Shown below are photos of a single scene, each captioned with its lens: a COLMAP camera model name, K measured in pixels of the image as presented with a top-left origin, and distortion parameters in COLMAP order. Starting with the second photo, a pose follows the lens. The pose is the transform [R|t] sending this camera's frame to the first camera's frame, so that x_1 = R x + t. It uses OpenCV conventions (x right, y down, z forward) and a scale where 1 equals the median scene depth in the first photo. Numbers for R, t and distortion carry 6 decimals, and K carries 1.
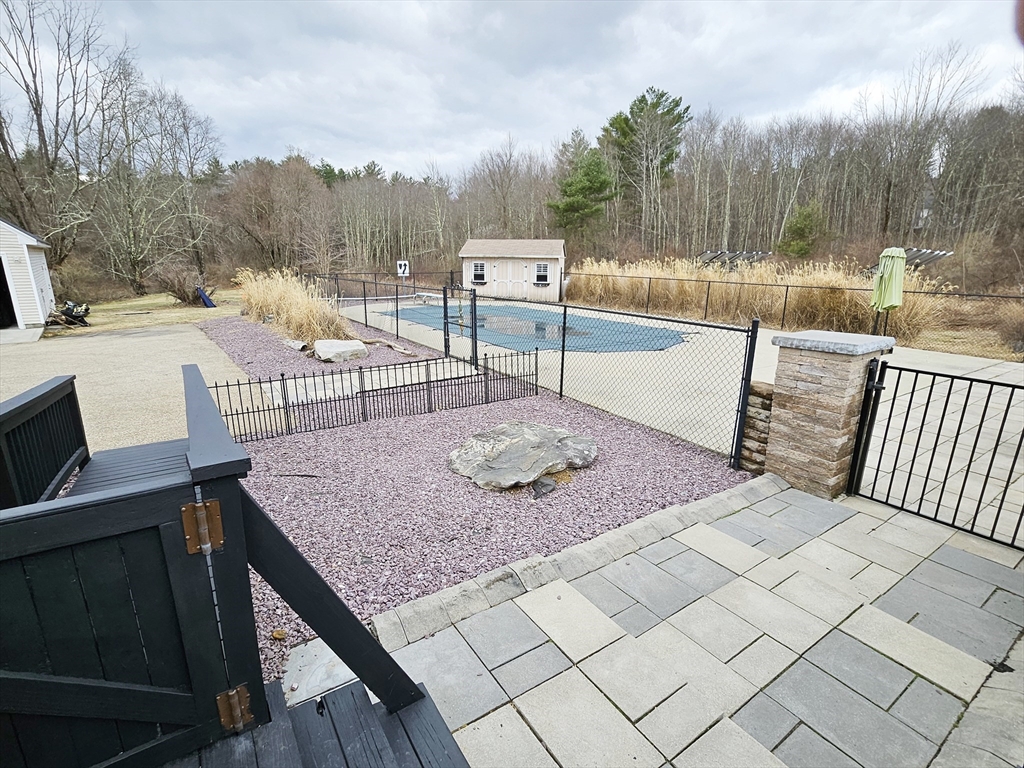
lens RADIAL K [[486.2, 0, 504.4], [0, 486.2, 385.8], [0, 0, 1]] dist [-0.004015, -0.000528]
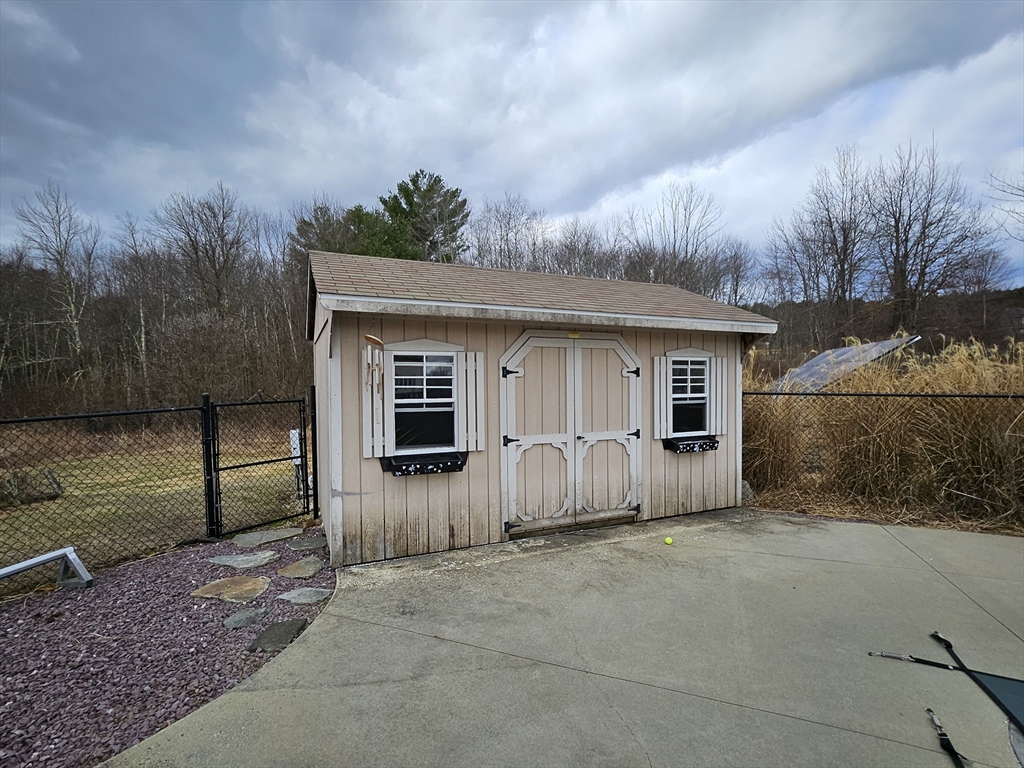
lens RADIAL K [[486.2, 0, 516.2], [0, 486.2, 388.6], [0, 0, 1]] dist [-0.004015, -0.000528]
pose [[0.811828, -0.020828, 0.583525, -0.129618], [0.155688, 0.970905, -0.181945, -0.200036], [-0.562758, 0.238556, 0.791451, 0.834238]]
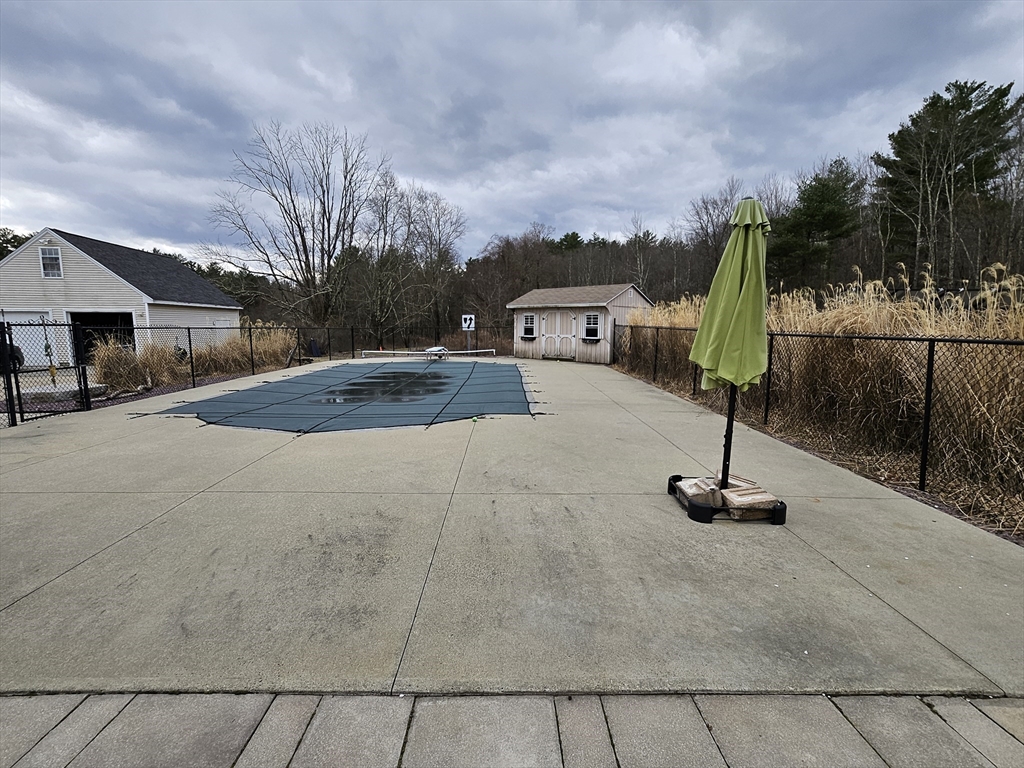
lens RADIAL K [[486.2, 0, 506.5], [0, 486.2, 390.9], [0, 0, 1]] dist [-0.004015, -0.000528]
pose [[0.843414, 0.066737, -0.533103, 0.377369], [-0.128646, 0.988476, -0.079786, -0.046790], [0.521634, 0.135874, 0.842280, 0.272775]]
